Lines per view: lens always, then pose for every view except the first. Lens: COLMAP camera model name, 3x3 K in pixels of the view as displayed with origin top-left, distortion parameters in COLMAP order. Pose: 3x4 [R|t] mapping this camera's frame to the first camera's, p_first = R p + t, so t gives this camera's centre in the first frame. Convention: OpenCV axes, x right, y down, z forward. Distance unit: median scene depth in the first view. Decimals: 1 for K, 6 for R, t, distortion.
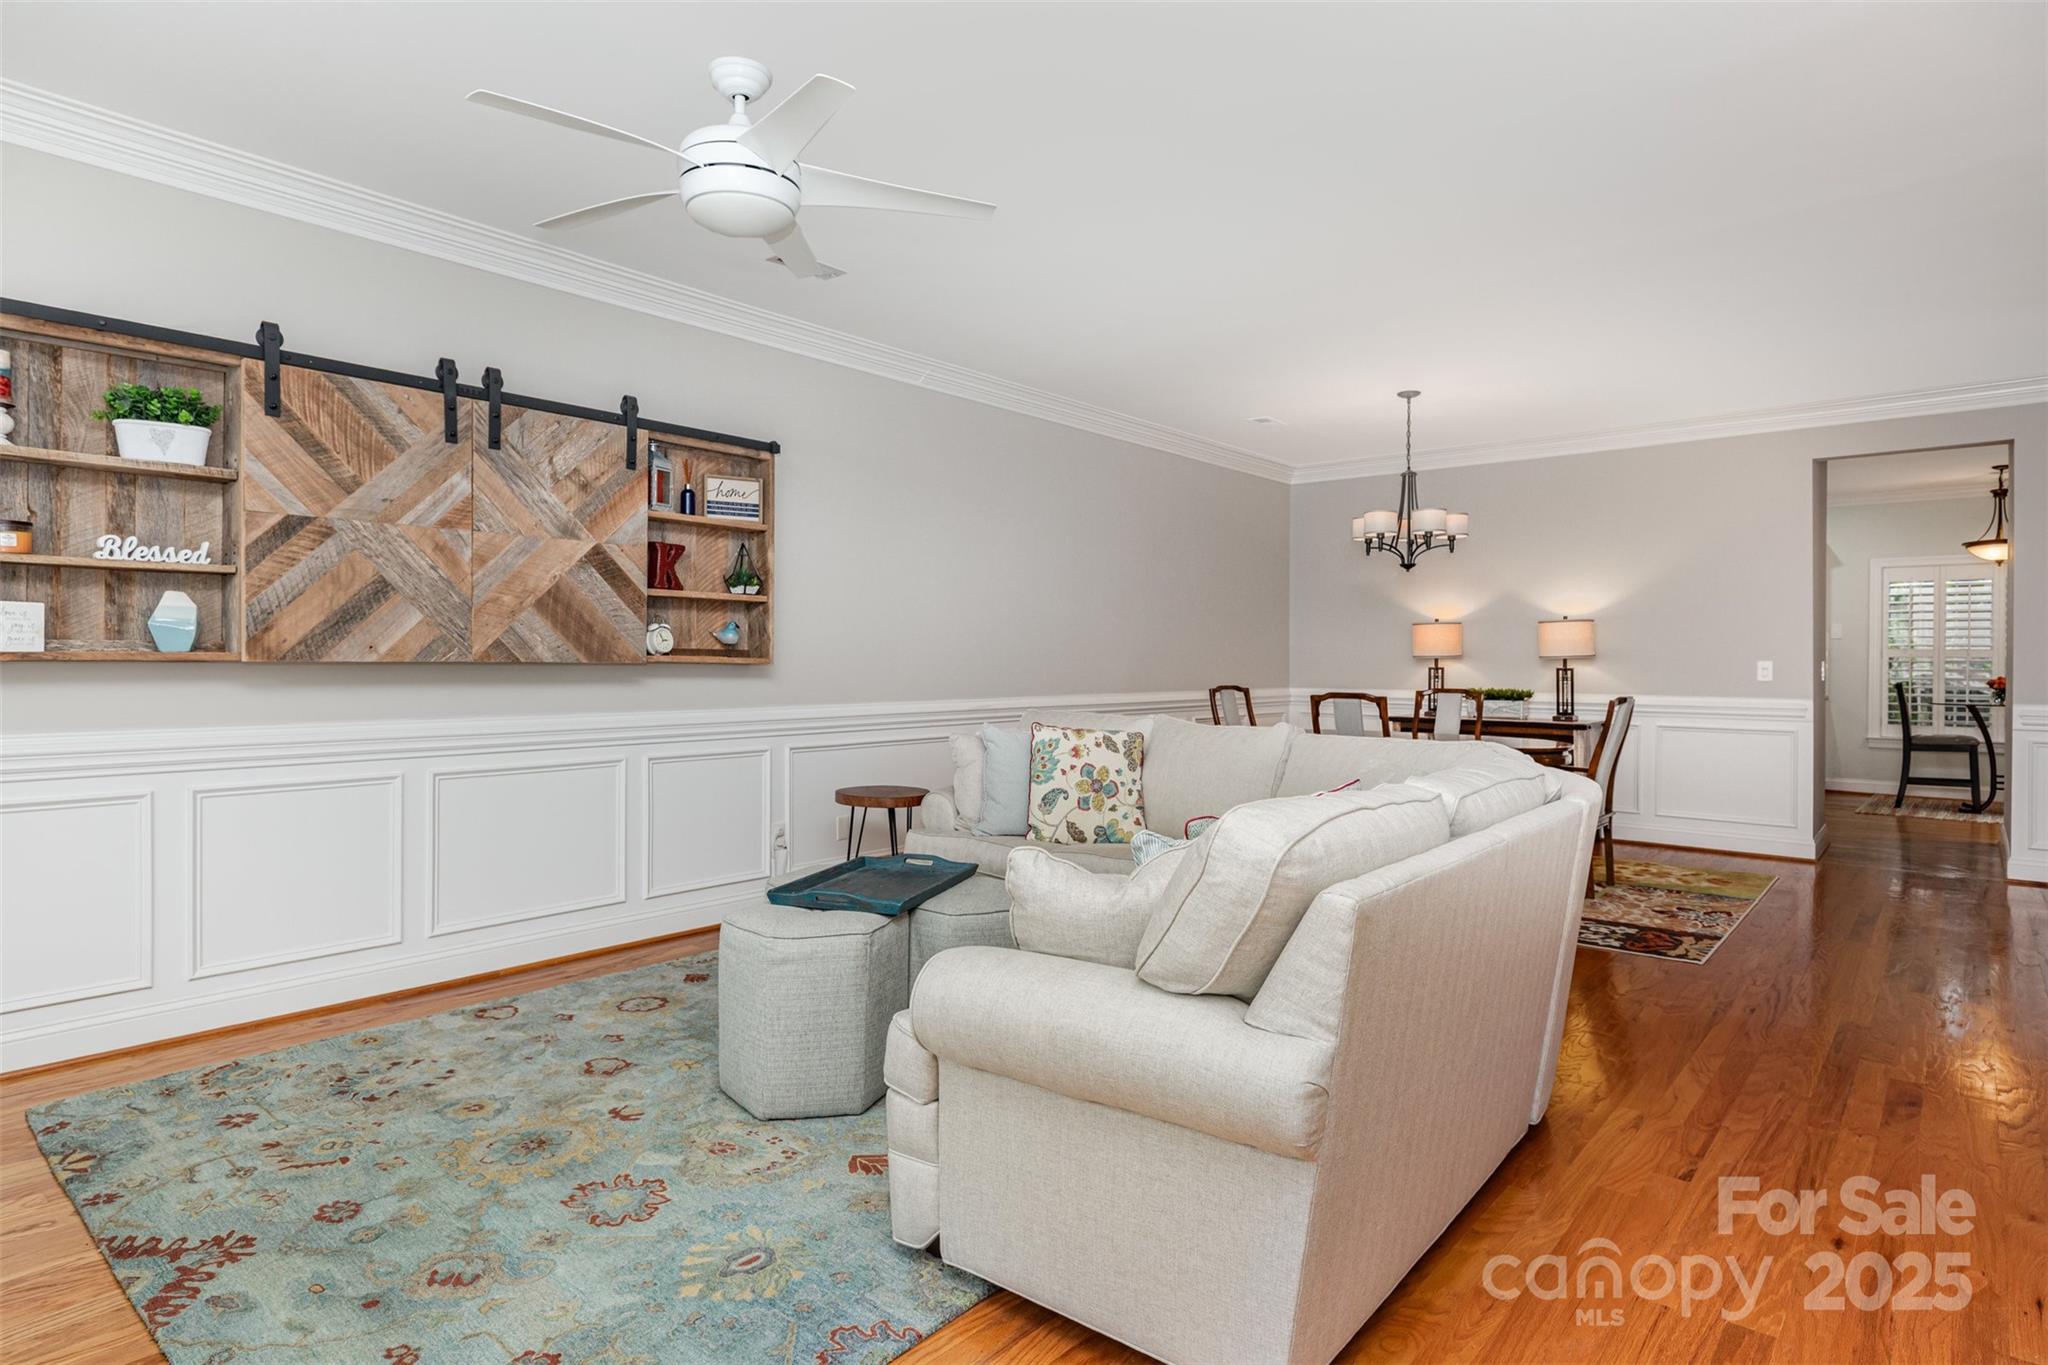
lens RADIAL K [[1089.1, 0, 1024.0], [0, 1089.1, 682.5], [0, 0, 1]] dist [0.003211, 0.002584]
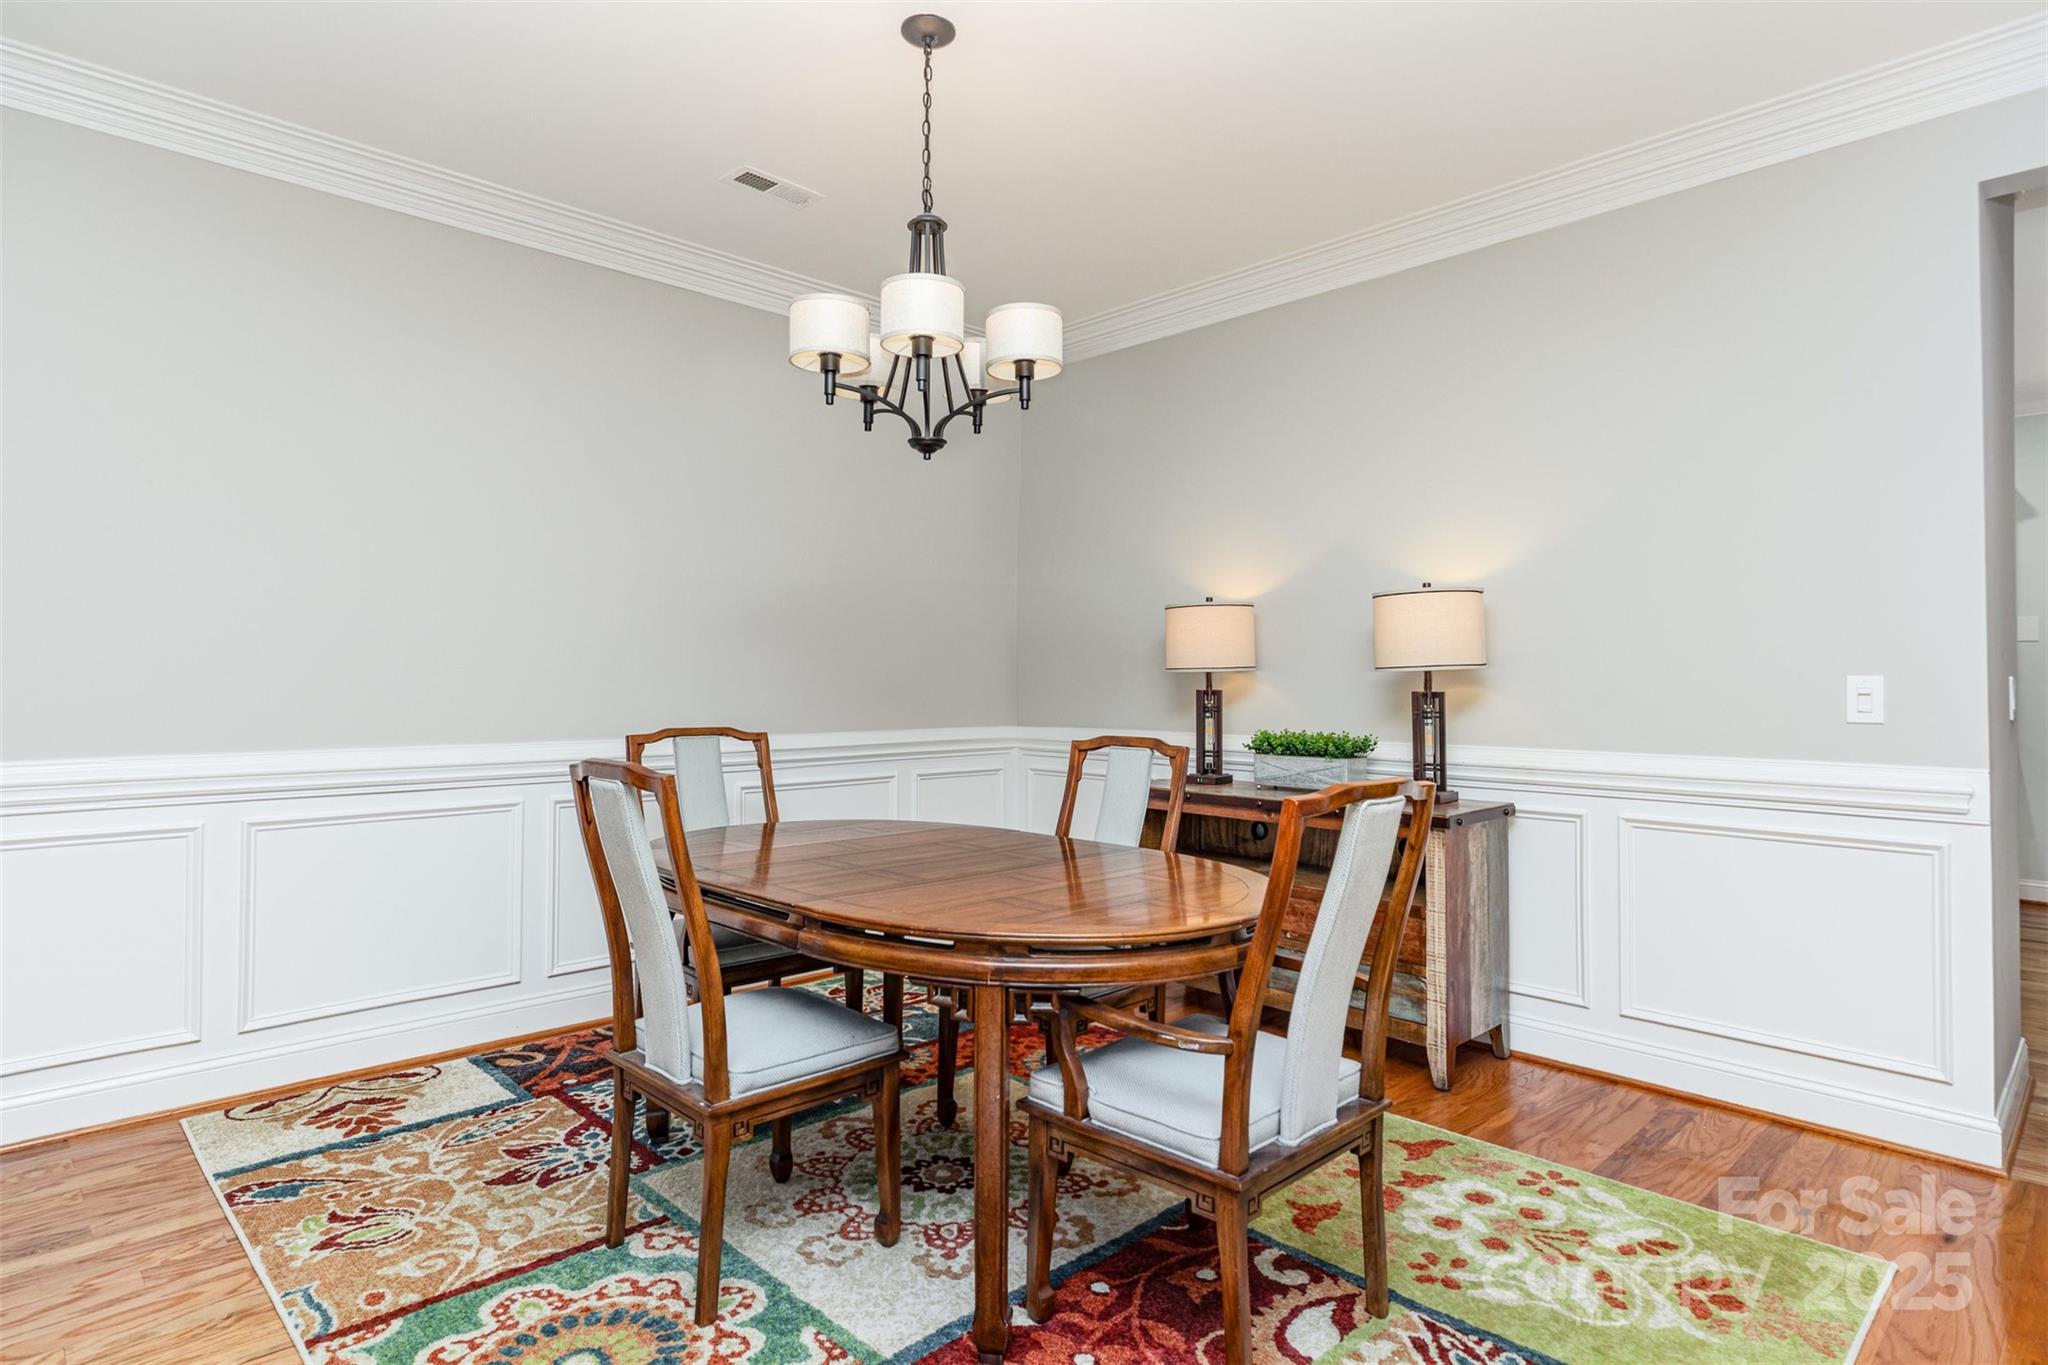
lens RADIAL K [[1089.1, 0, 1024.0], [0, 1089.1, 682.5], [0, 0, 1]] dist [0.003211, 0.002584]
pose [[0.995124, -0.001266, -0.098619, 0.373268], [-0.001885, 0.999491, -0.031845, -0.001976], [0.098609, 0.031875, 0.994616, 0.513074]]
